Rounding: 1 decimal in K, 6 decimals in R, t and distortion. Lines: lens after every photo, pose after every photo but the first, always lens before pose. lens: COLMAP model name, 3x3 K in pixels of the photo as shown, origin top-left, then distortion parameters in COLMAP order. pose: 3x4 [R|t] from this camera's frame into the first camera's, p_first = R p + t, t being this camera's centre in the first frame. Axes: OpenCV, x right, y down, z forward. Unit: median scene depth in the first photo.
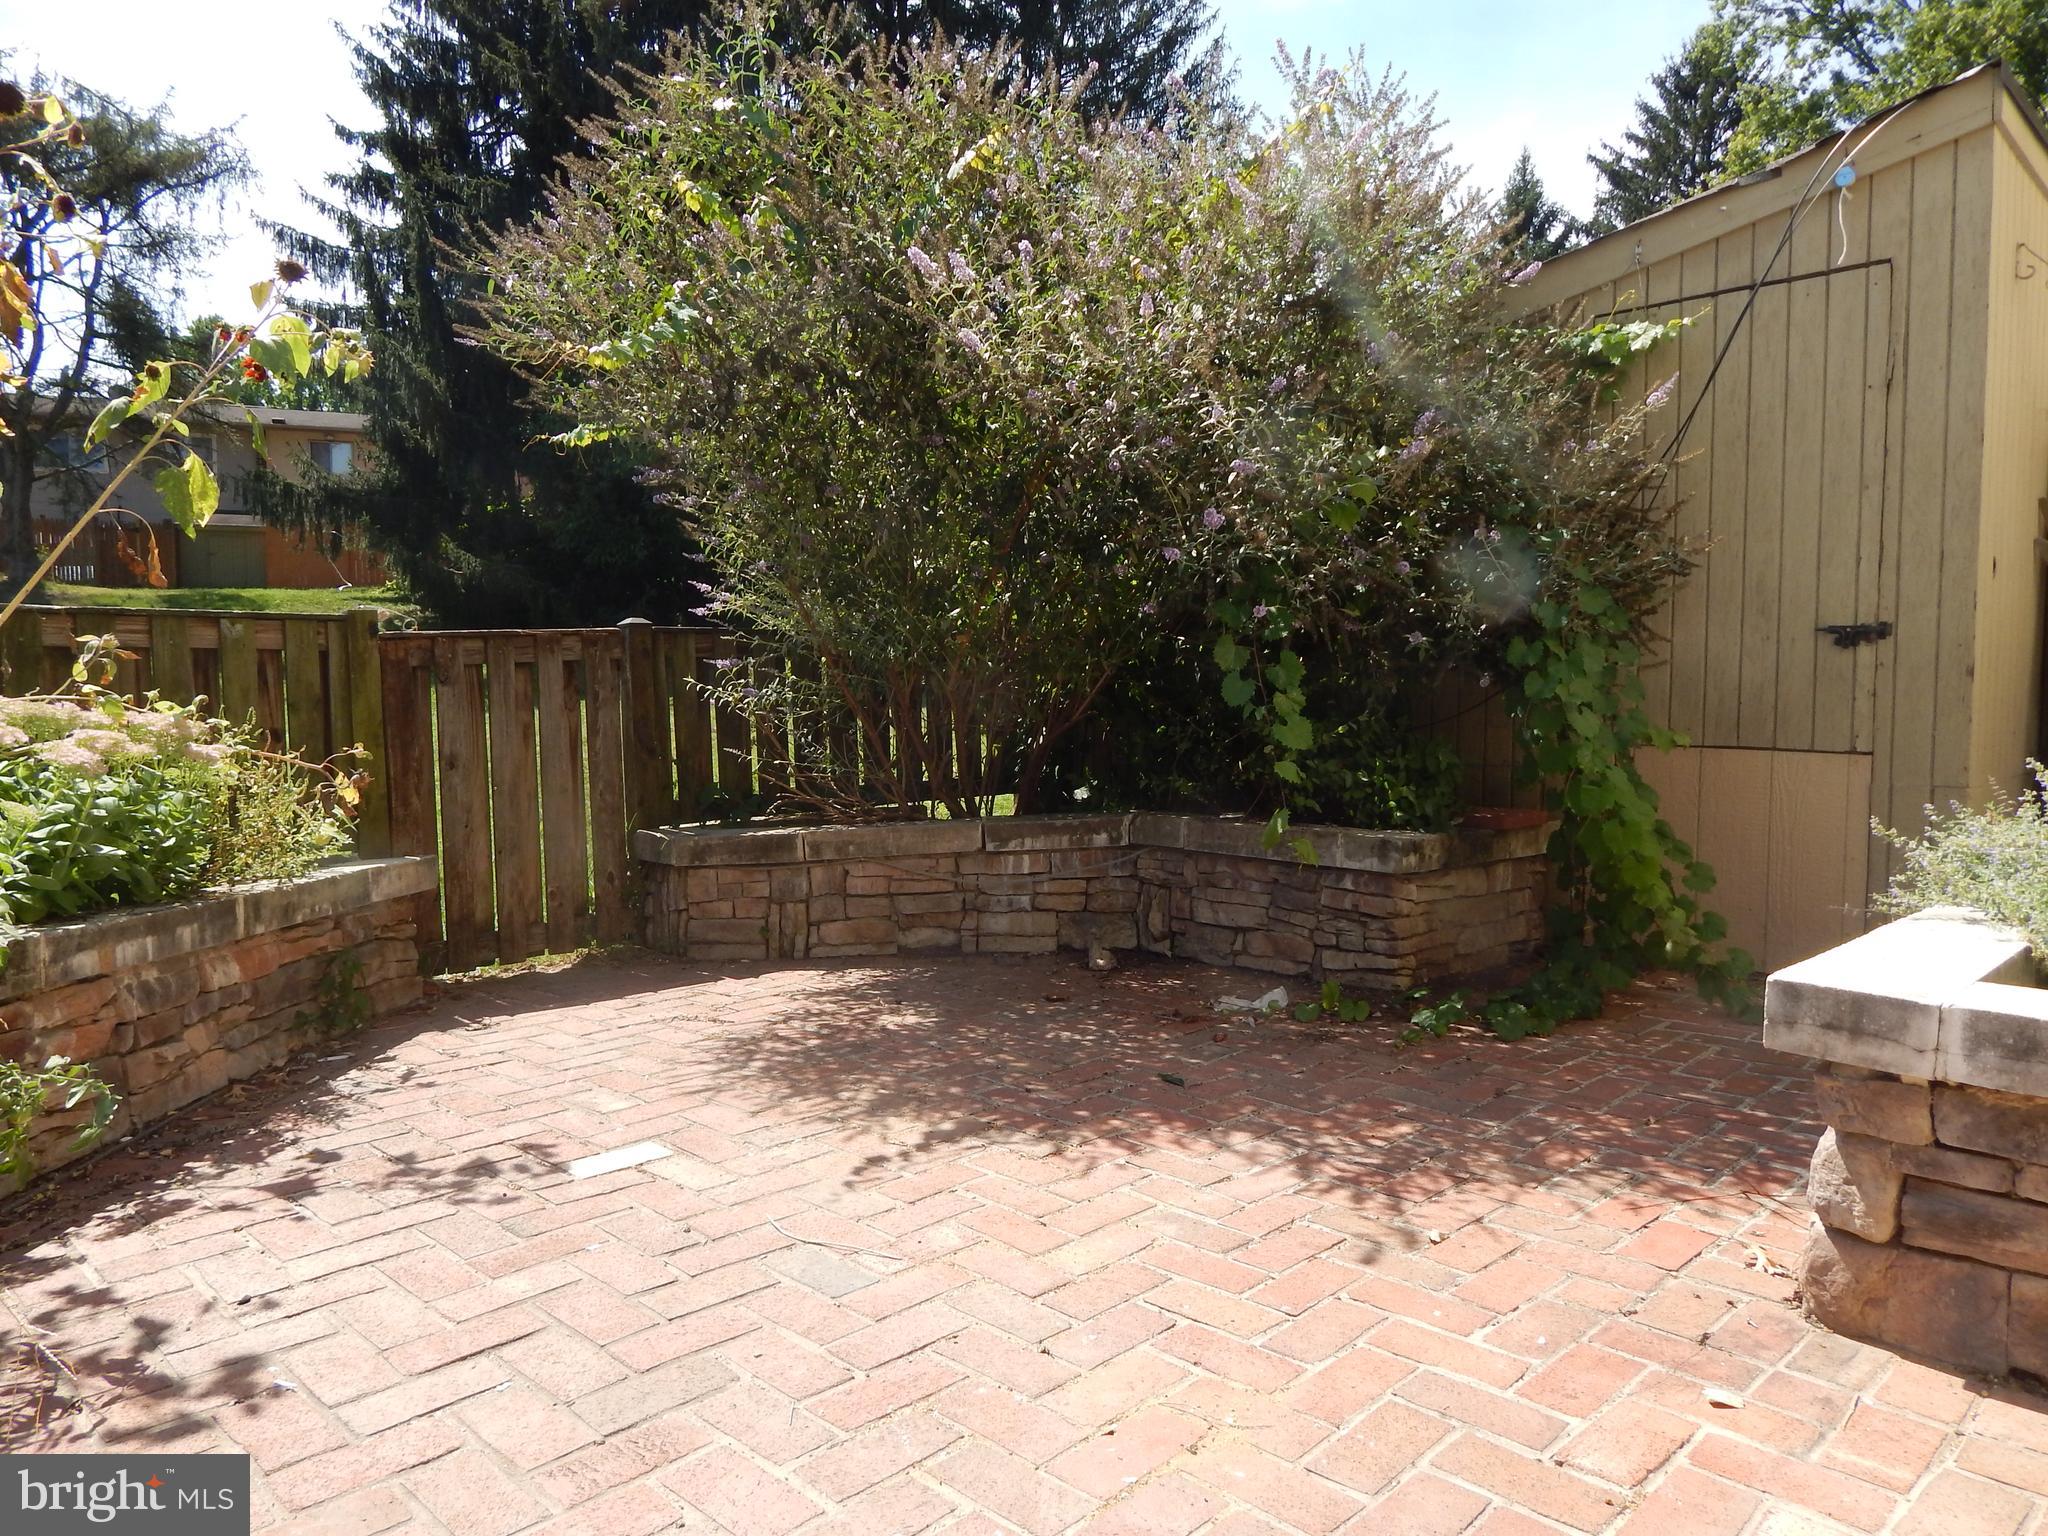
lens RADIAL K [[1362.1, 0, 1021.8], [0, 1362.1, 775.0], [0, 0, 1]] dist [0.016663, -0.008126]
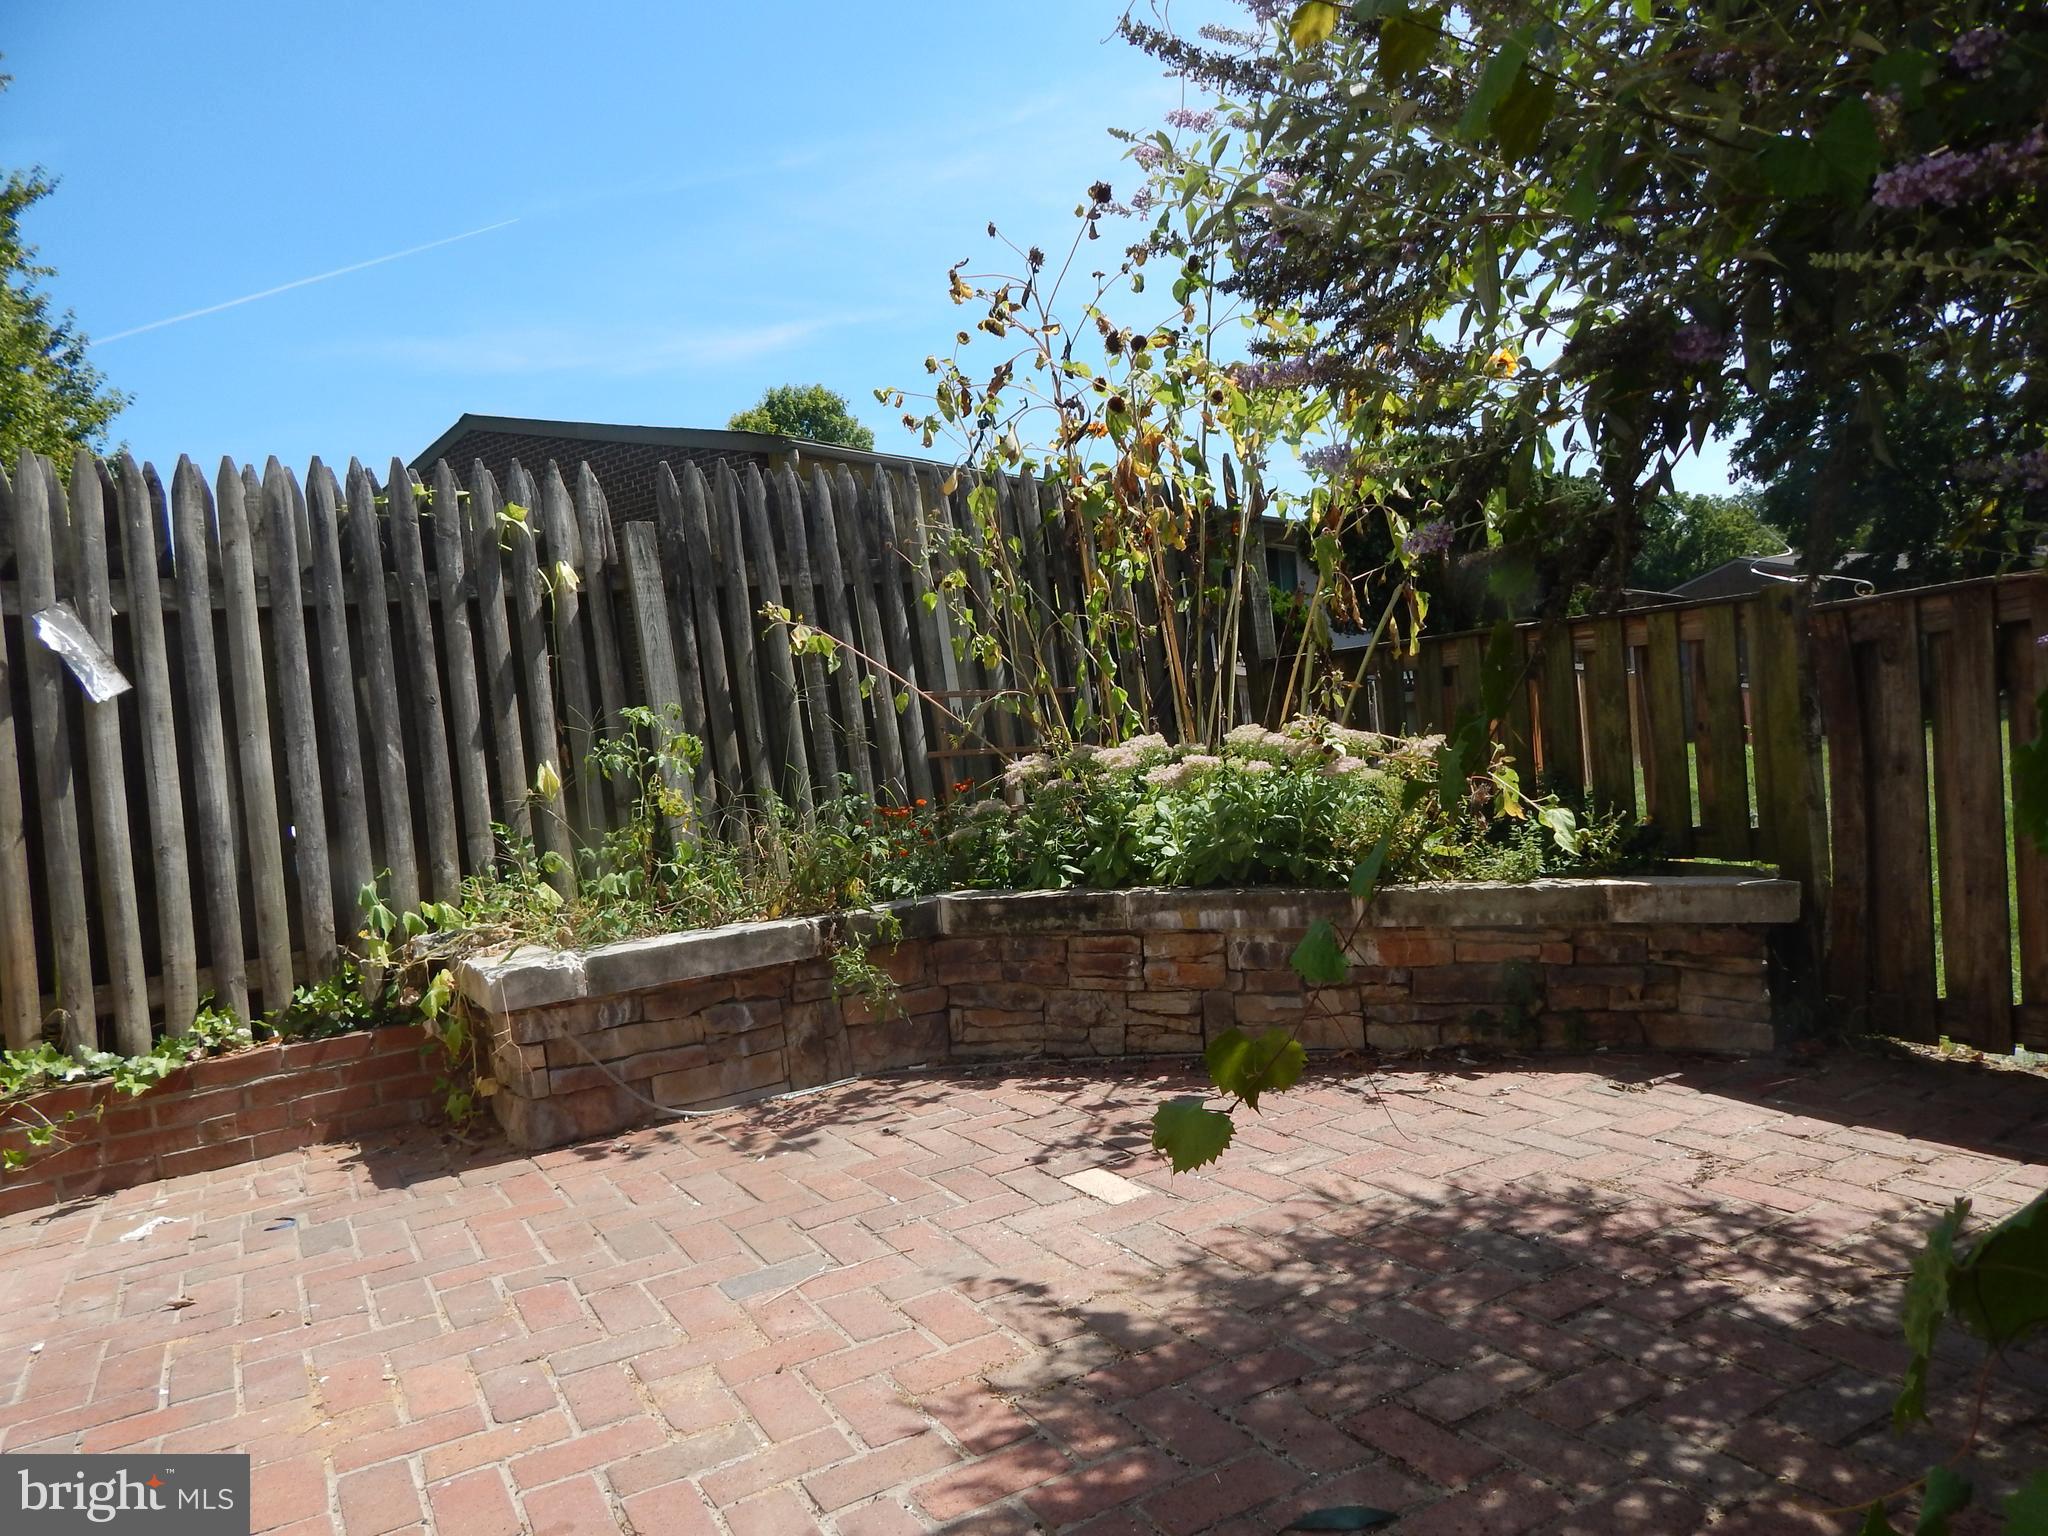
lens RADIAL K [[1362.1, 0, 1021.8], [0, 1362.1, 773.5], [0, 0, 1]] dist [0.016663, -0.008126]
pose [[-0.268525, 0.059758, -0.961417, 0.676838], [0.035150, 0.998017, 0.052216, -0.089384], [0.962631, -0.019772, -0.270093, 1.157951]]
